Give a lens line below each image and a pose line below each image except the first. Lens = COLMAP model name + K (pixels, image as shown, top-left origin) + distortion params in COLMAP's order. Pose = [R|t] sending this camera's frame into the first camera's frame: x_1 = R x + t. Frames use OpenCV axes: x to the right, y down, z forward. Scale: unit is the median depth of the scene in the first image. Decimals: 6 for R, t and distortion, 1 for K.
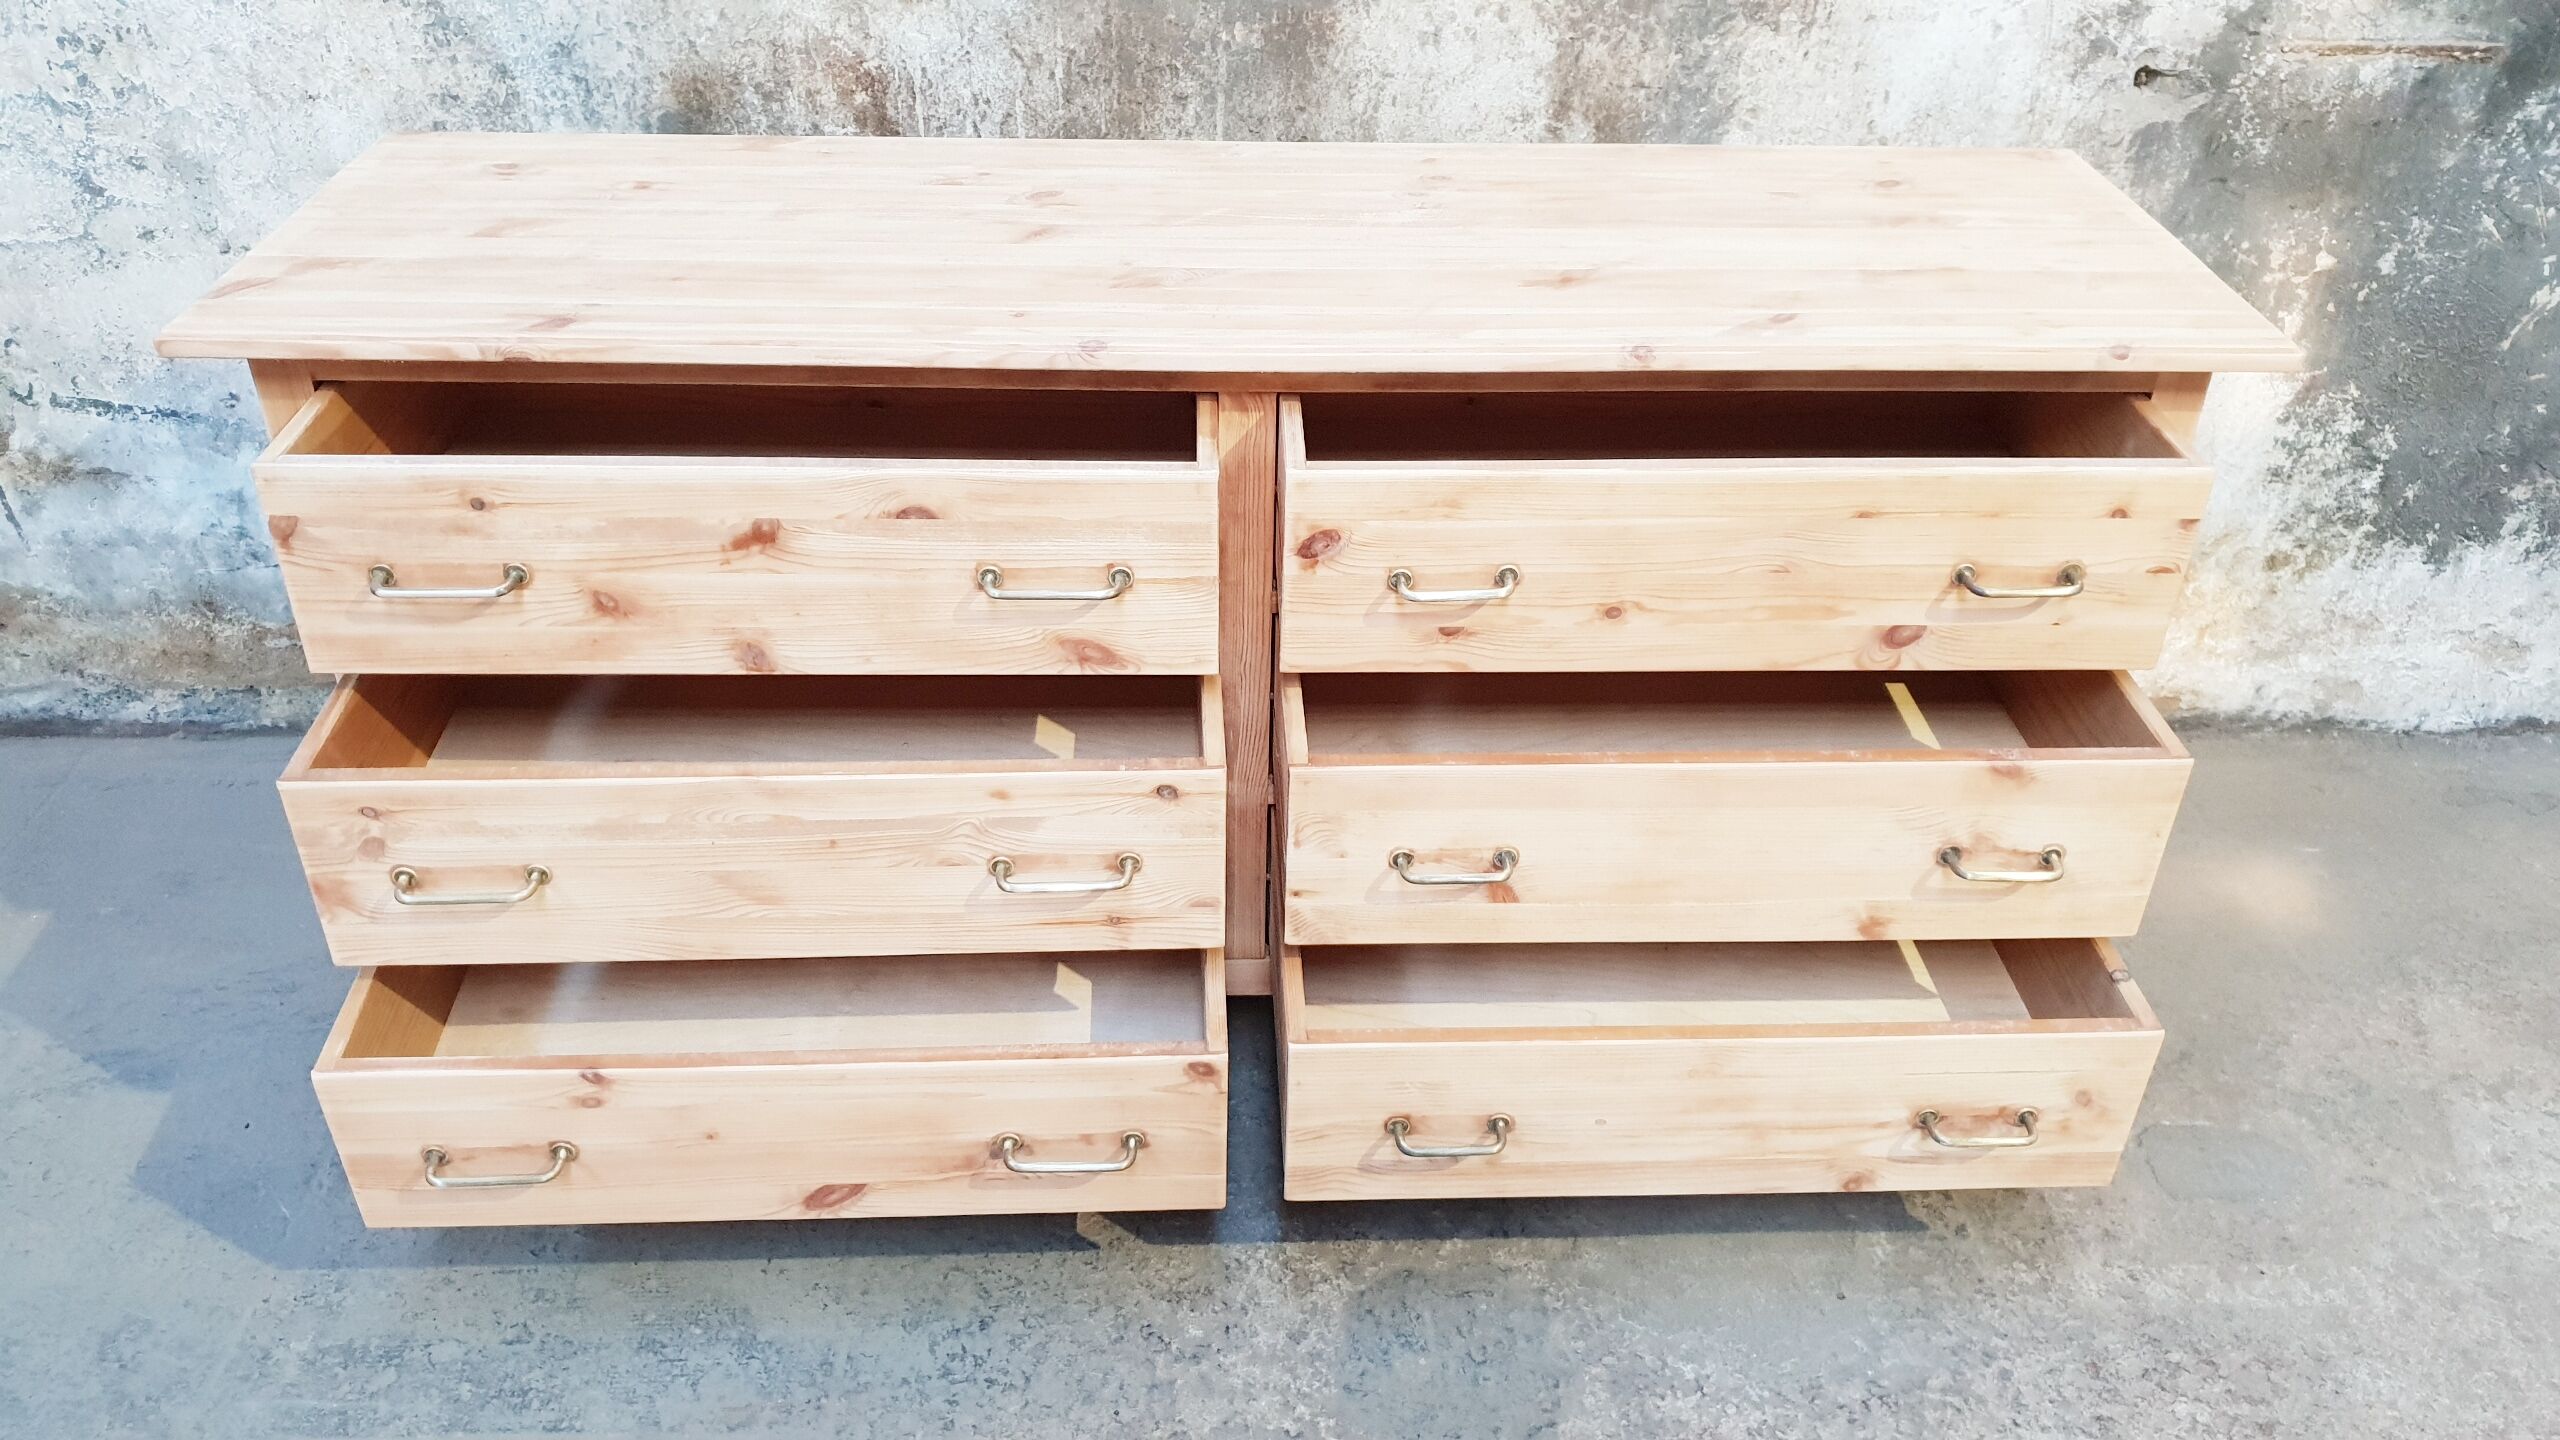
lens RADIAL K [[2010.5, 0, 1282.0], [0, 2010.5, 725.4], [0, 0, 1]] dist [0.007222, 0.010692]
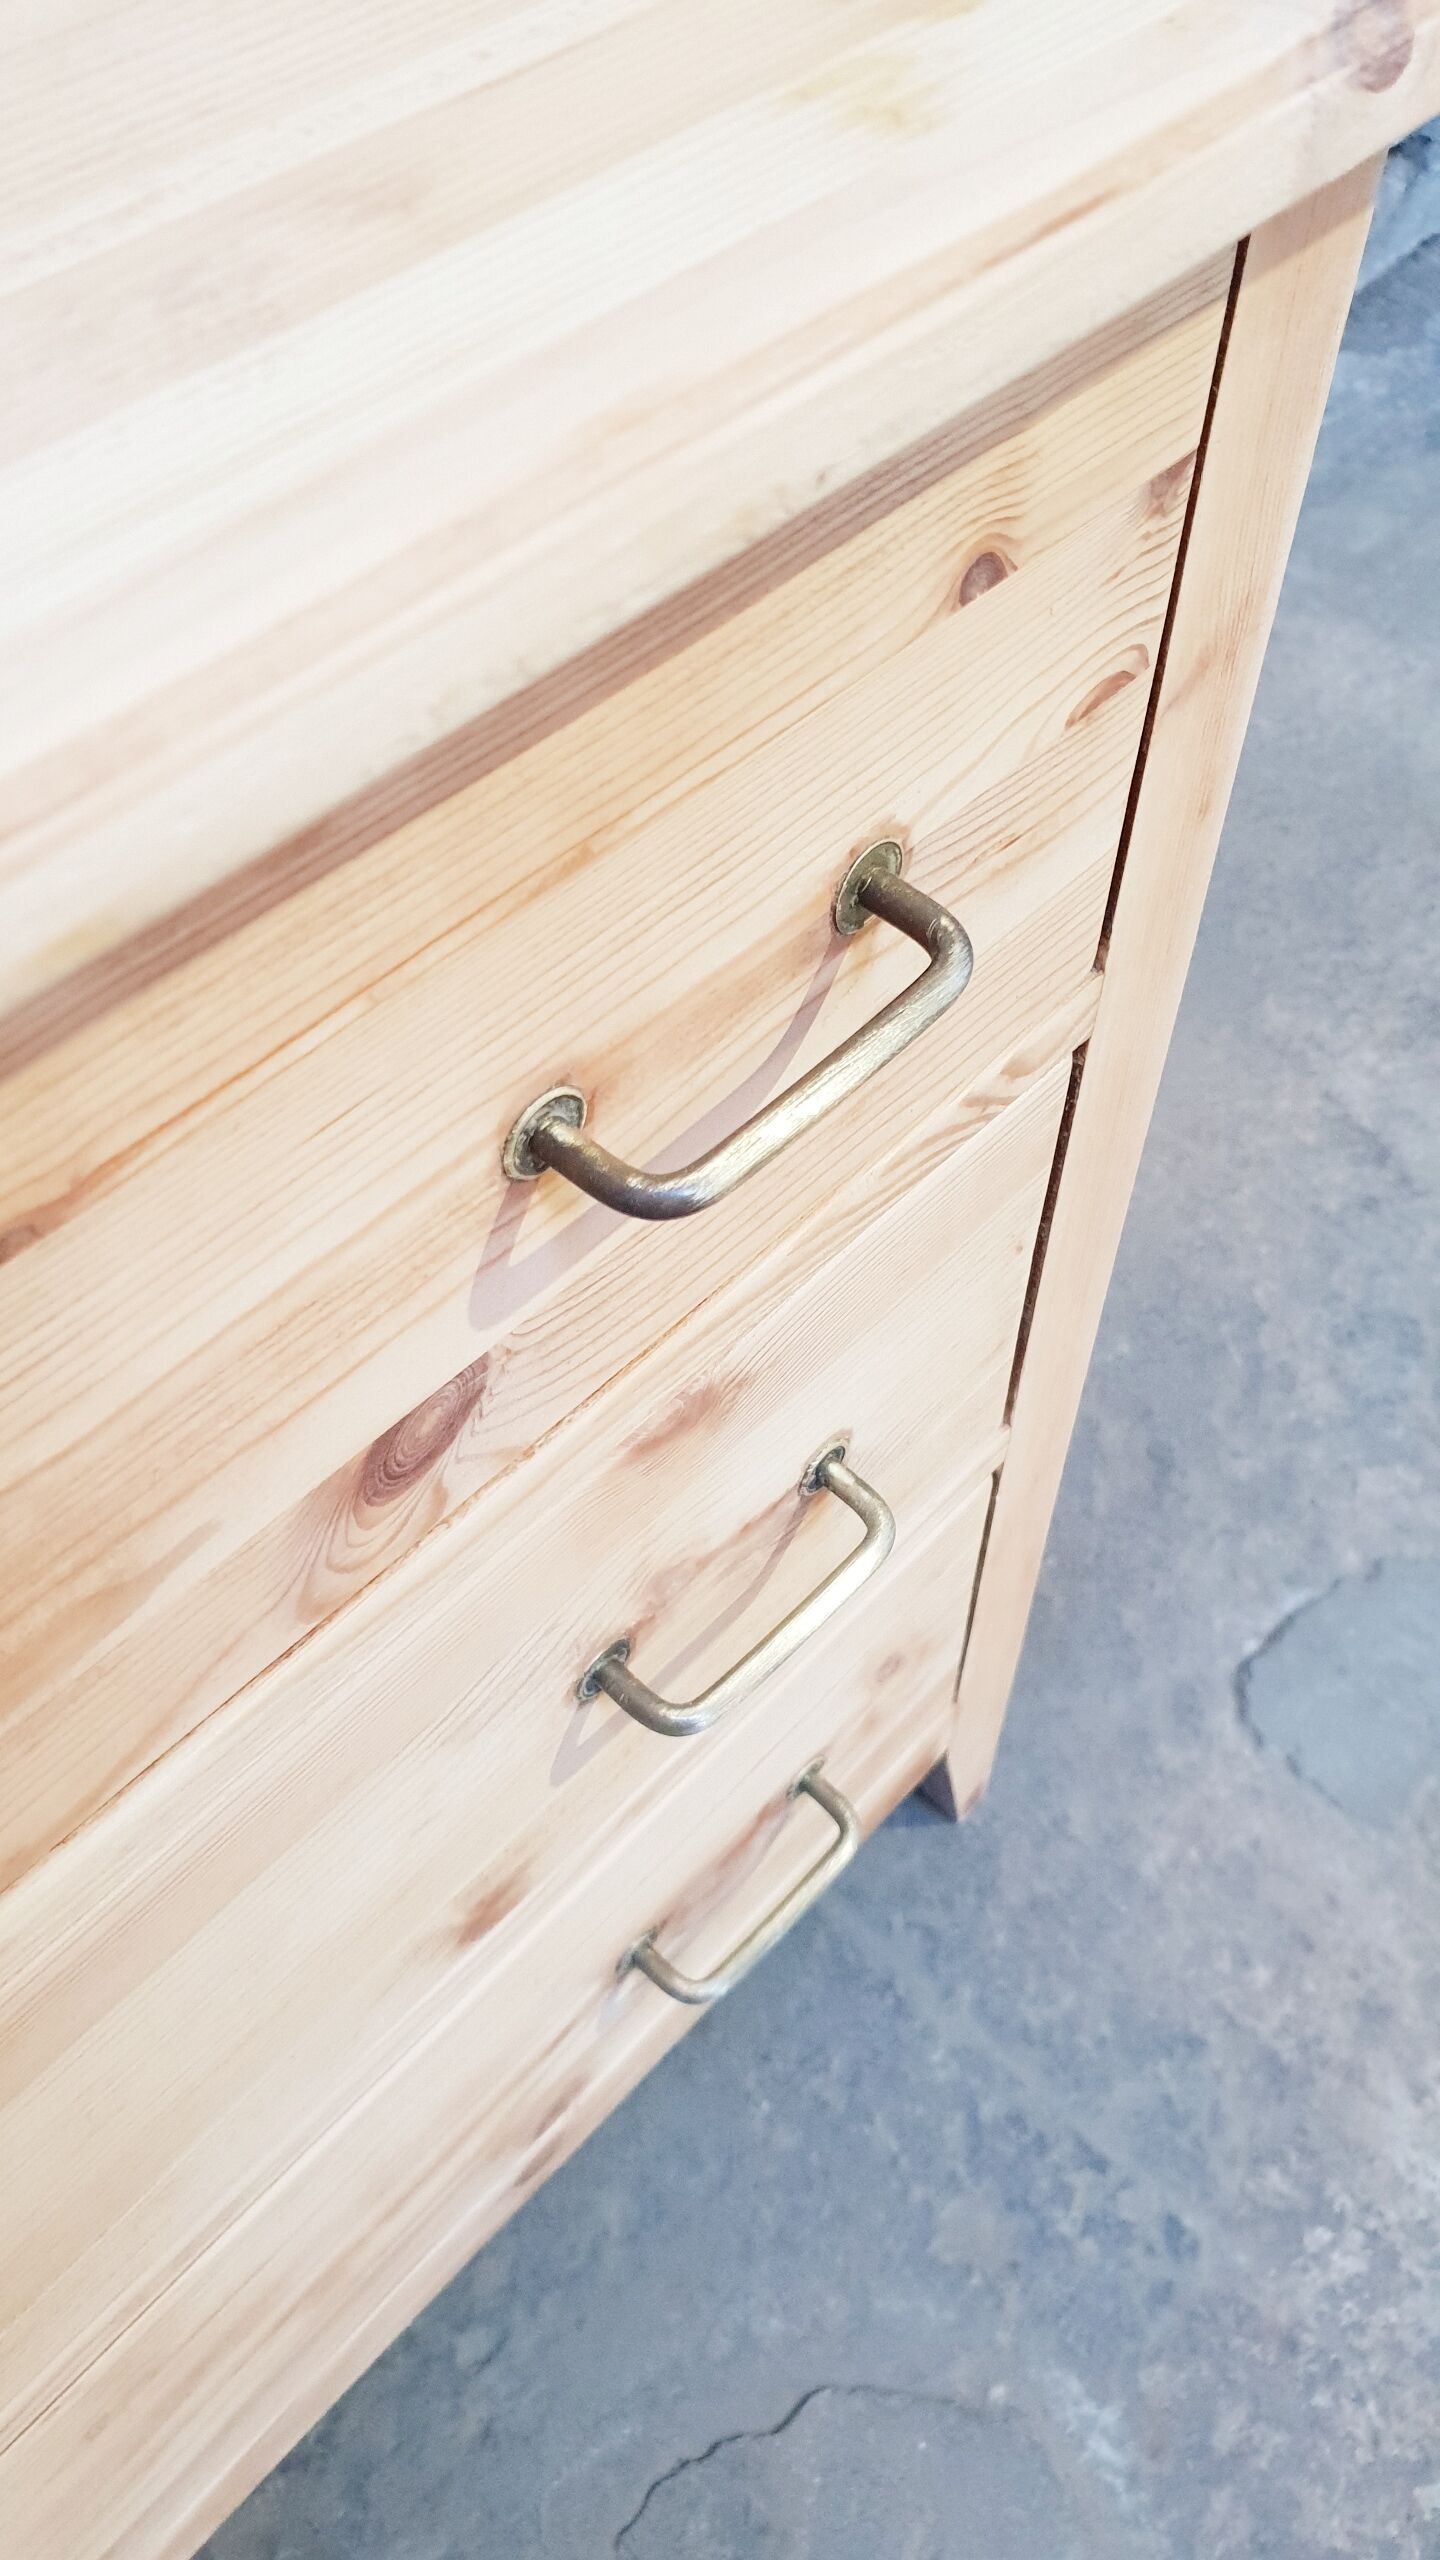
lens RADIAL K [[2010.5, 0, 734.4], [0, 2010.5, 1288.0], [0, 0, 1]] dist [0.007222, 0.010692]
pose [[0.710409, -0.578613, 0.400657, 0.190261], [0.401665, 0.800798, 0.444284, -0.148430], [-0.577914, -0.154693, 0.801302, 0.664046]]
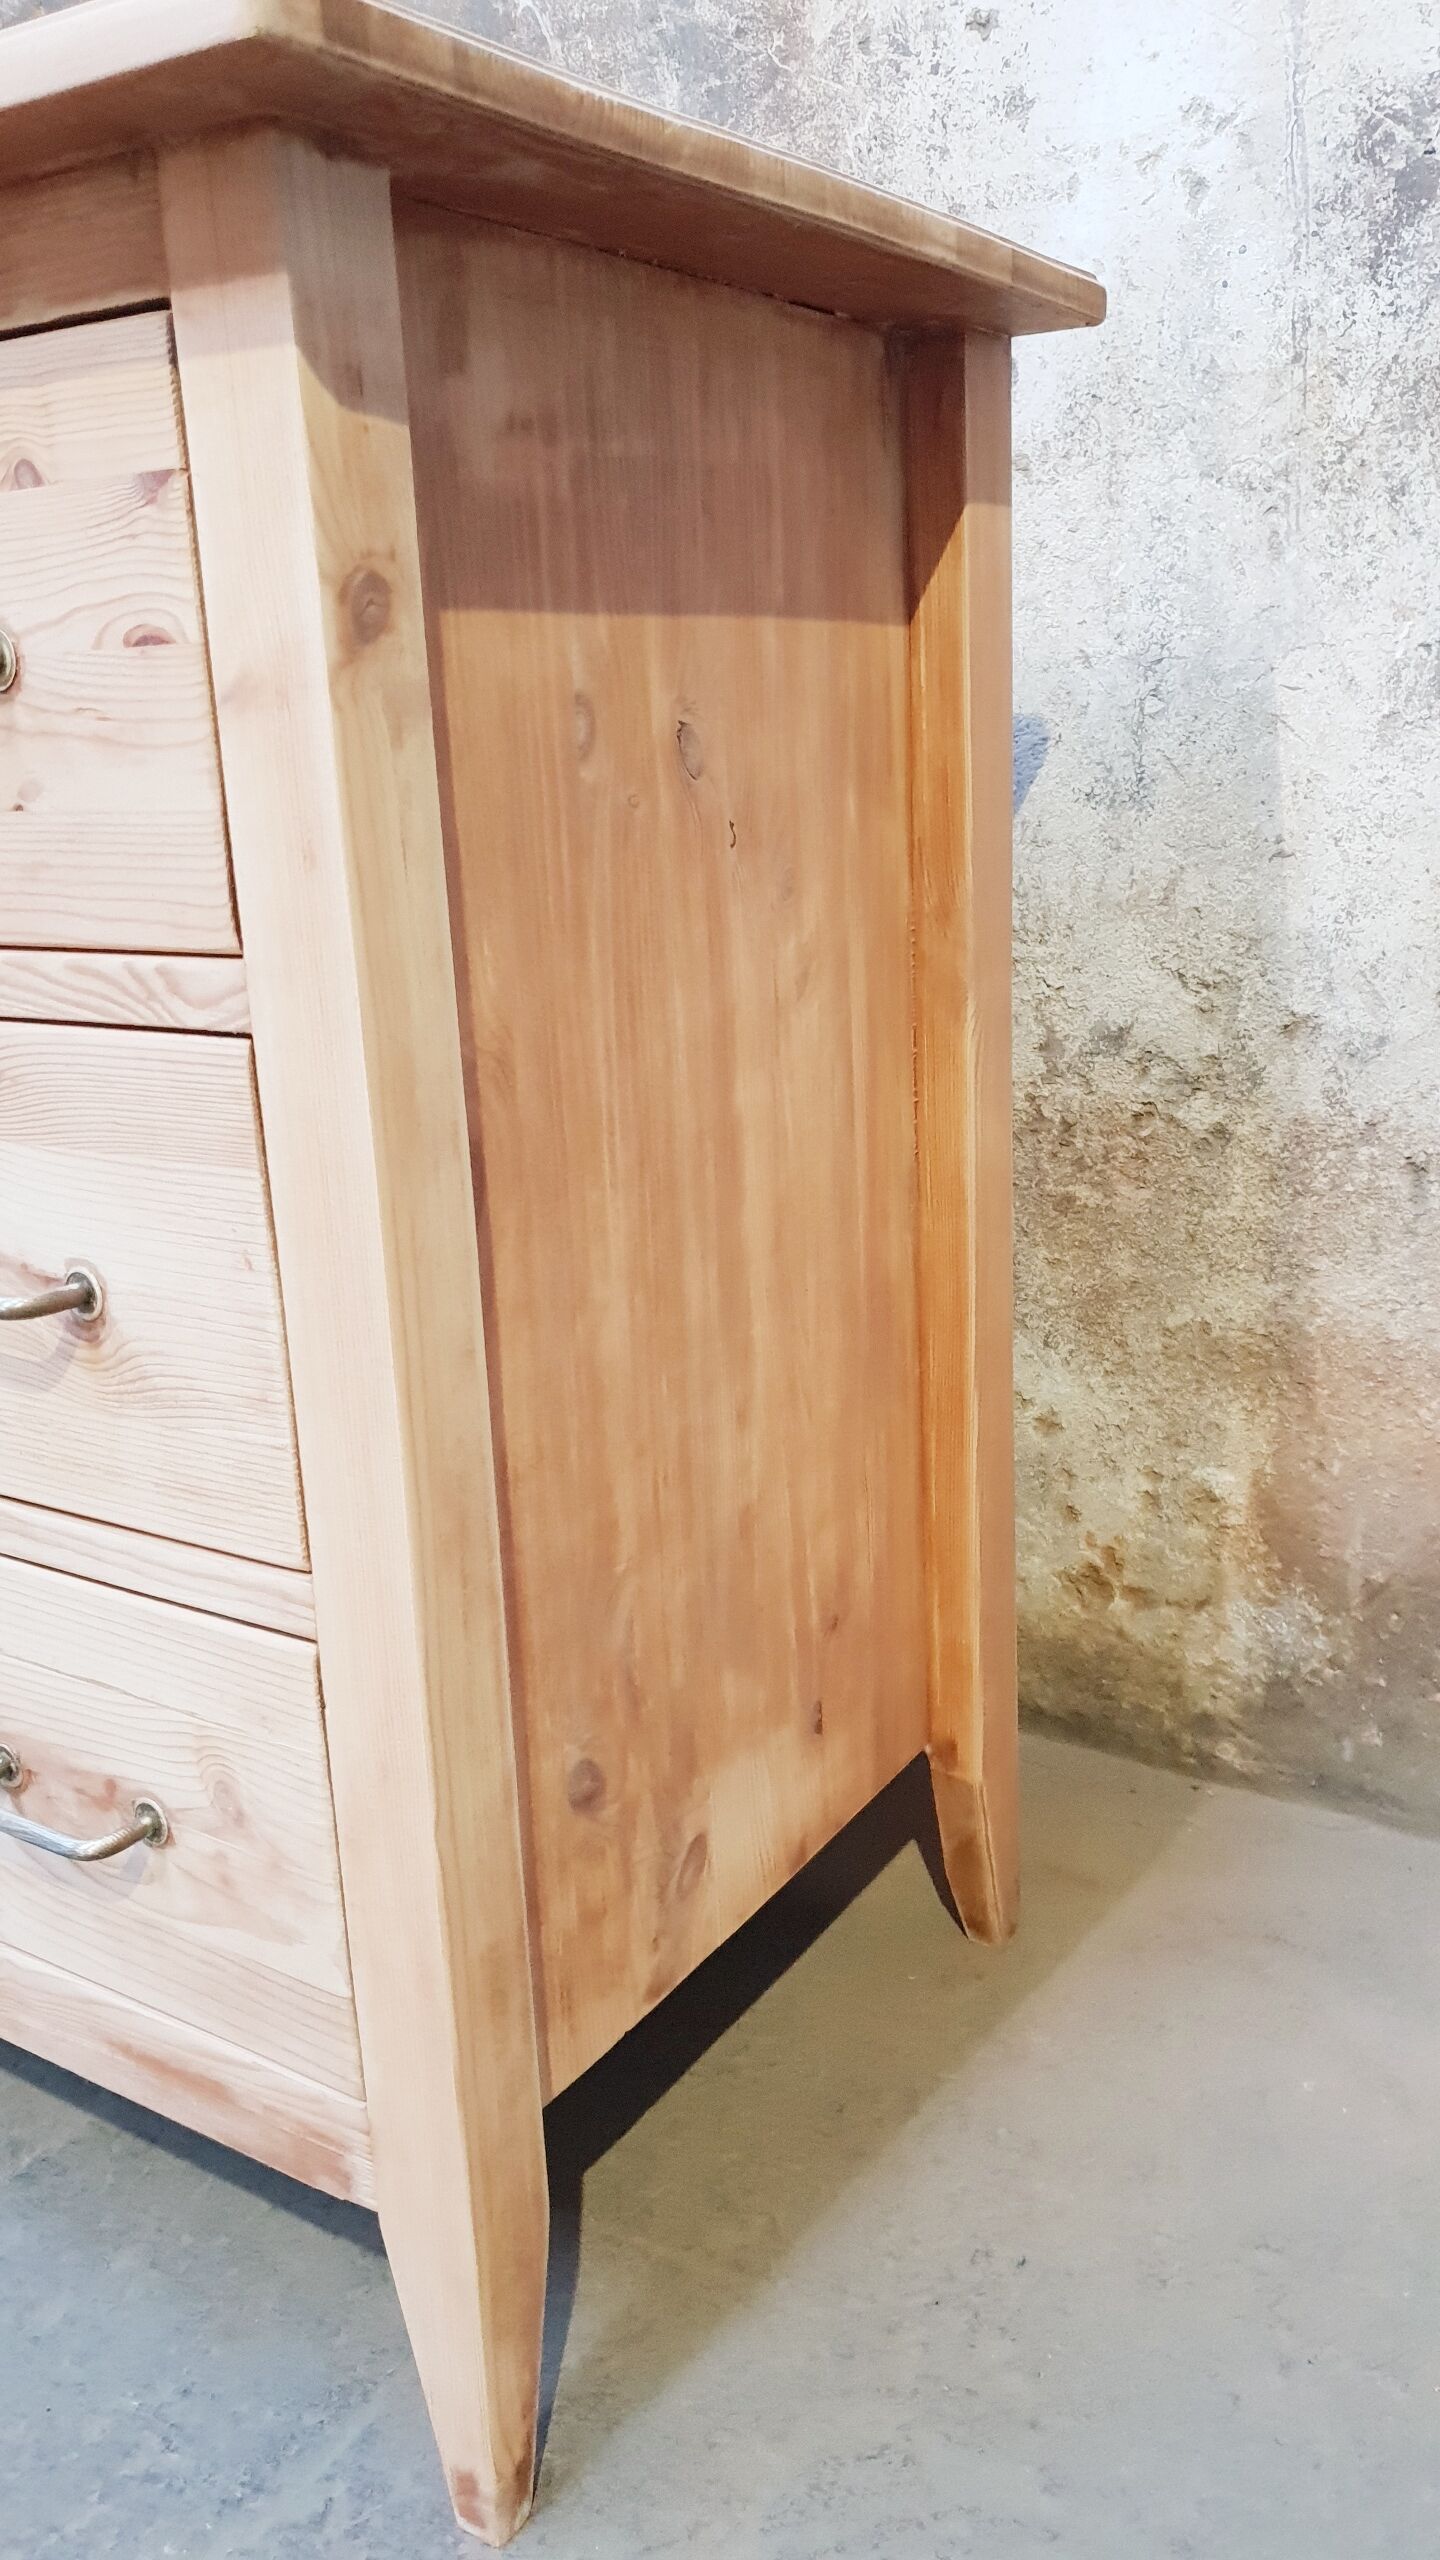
lens RADIAL K [[2010.5, 0, 769.0], [0, 2010.5, 1283.2], [0, 0, 1]] dist [0.007222, 0.010692]
pose [[0.826864, 0.102731, -0.552939, 0.568821], [-0.260997, 0.940986, -0.215468, 0.031786], [0.498173, 0.322478, 0.804880, 0.649963]]
